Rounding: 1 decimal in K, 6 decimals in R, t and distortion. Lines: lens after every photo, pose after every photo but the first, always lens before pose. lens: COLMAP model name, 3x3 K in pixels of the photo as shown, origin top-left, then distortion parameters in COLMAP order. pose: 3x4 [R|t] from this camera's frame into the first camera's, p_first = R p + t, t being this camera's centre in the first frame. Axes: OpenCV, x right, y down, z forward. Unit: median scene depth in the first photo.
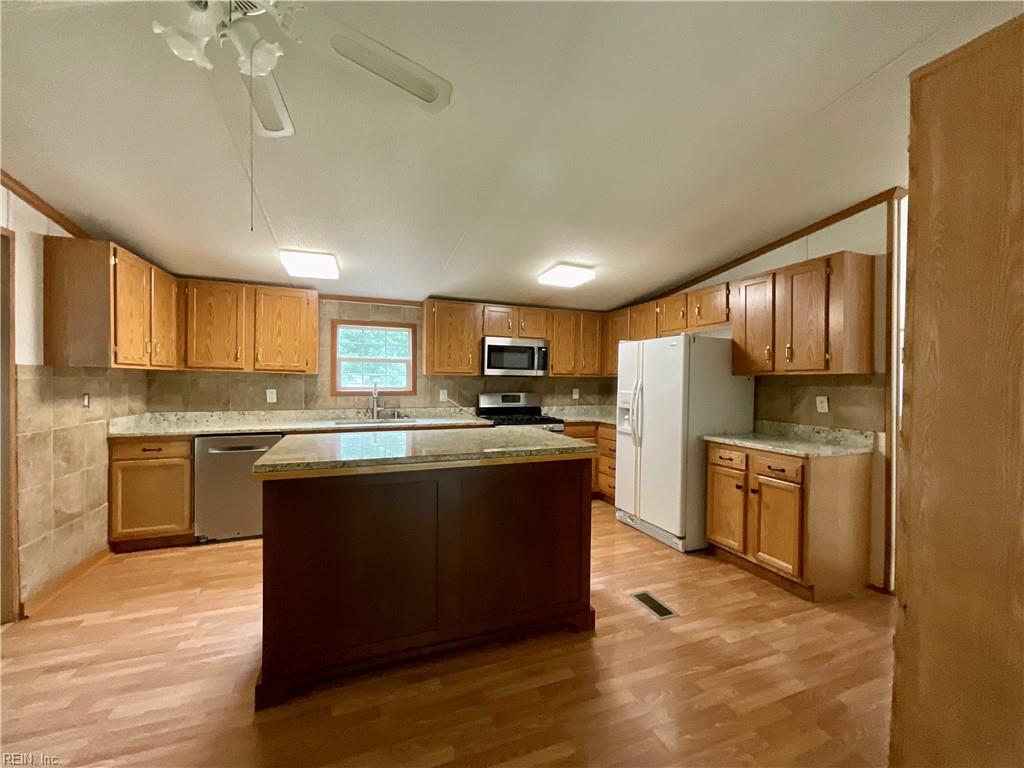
lens RADIAL K [[412.3, 0, 512.0], [0, 412.3, 384.0], [0, 0, 1]] dist [0.000005, -0.000034]
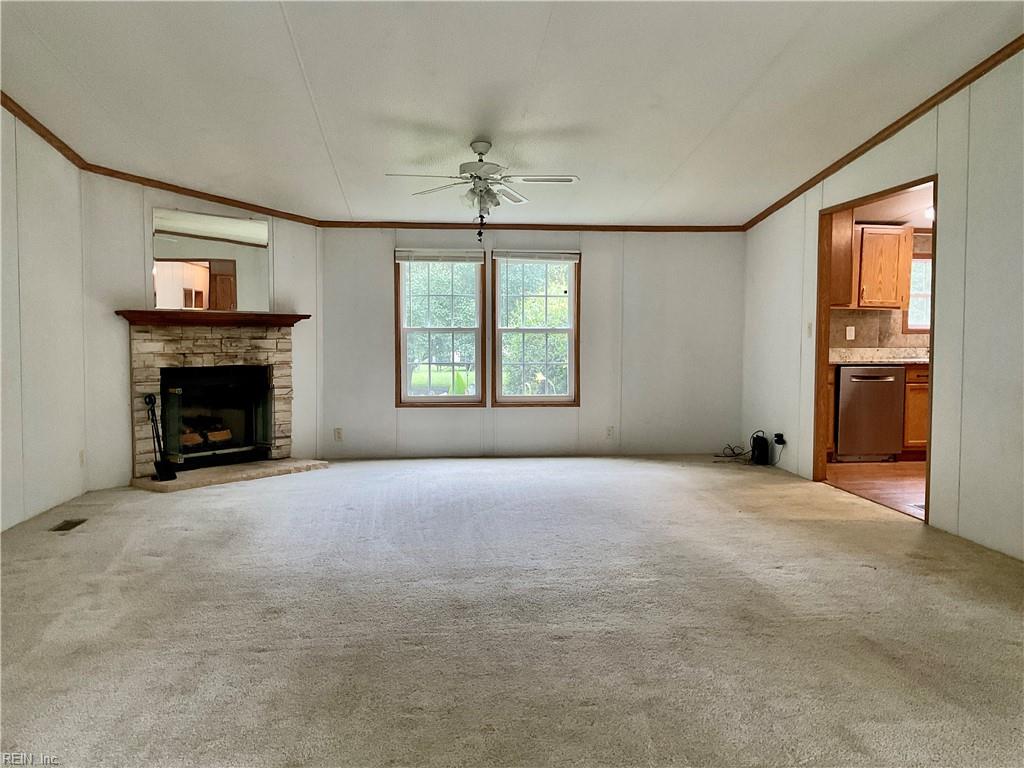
lens RADIAL K [[858.2, 0, 512.0], [0, 858.2, 384.0], [0, 0, 1]] dist [0.003625, 0.001500]
pose [[0.965122, 0.009135, -0.261640, -0.886046], [0.003357, 0.998877, 0.047257, 0.054264], [0.261778, -0.046487, 0.964008, -1.307012]]
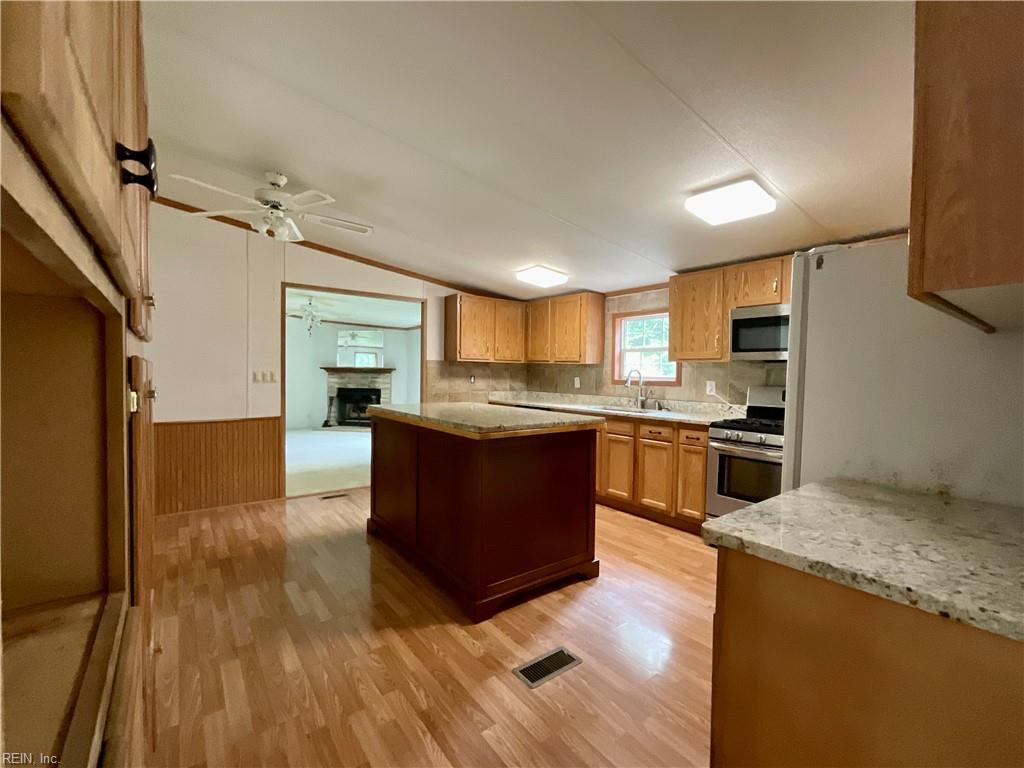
lens RADIAL K [[443.4, 0, 512.0], [0, 443.4, 384.0], [0, 0, 1]] dist [0.001435, 0.000301]
pose [[0.276167, 0.019814, -0.960905, 0.695105], [-0.024596, 0.999606, 0.013543, 0.022081], [0.960795, 0.019894, 0.276546, 0.469786]]
